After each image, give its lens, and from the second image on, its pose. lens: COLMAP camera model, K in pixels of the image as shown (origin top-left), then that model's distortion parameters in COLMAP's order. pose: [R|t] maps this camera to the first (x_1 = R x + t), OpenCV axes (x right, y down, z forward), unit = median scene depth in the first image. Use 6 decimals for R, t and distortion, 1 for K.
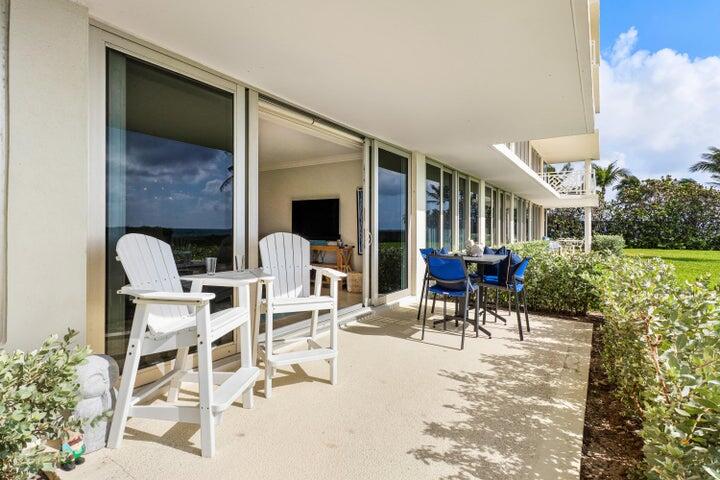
lens RADIAL K [[354.3, 0, 359.5], [0, 354.3, 236.3], [0, 0, 1]] dist [0.001188, -0.000808]
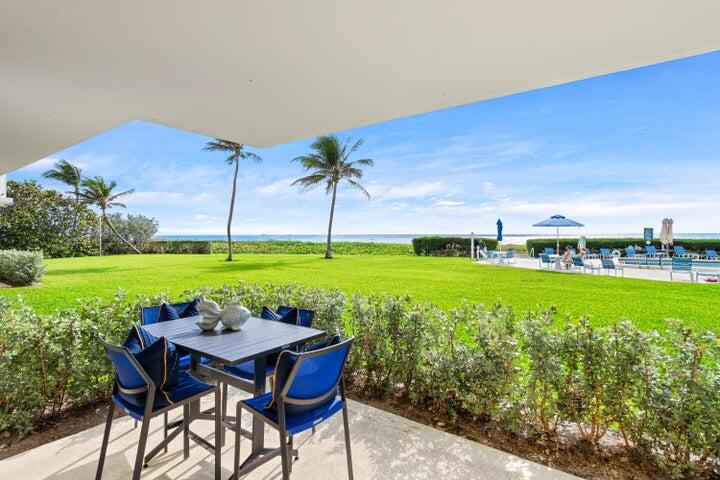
lens RADIAL K [[354.3, 0, 362.2], [0, 354.3, 235.9], [0, 0, 1]] dist [0.001188, -0.000808]
pose [[0.024546, 0.000253, 0.999699, -0.055522], [0.014193, 0.999899, -0.000602, -0.020442], [-0.999598, 0.014204, 0.024540, 0.223489]]
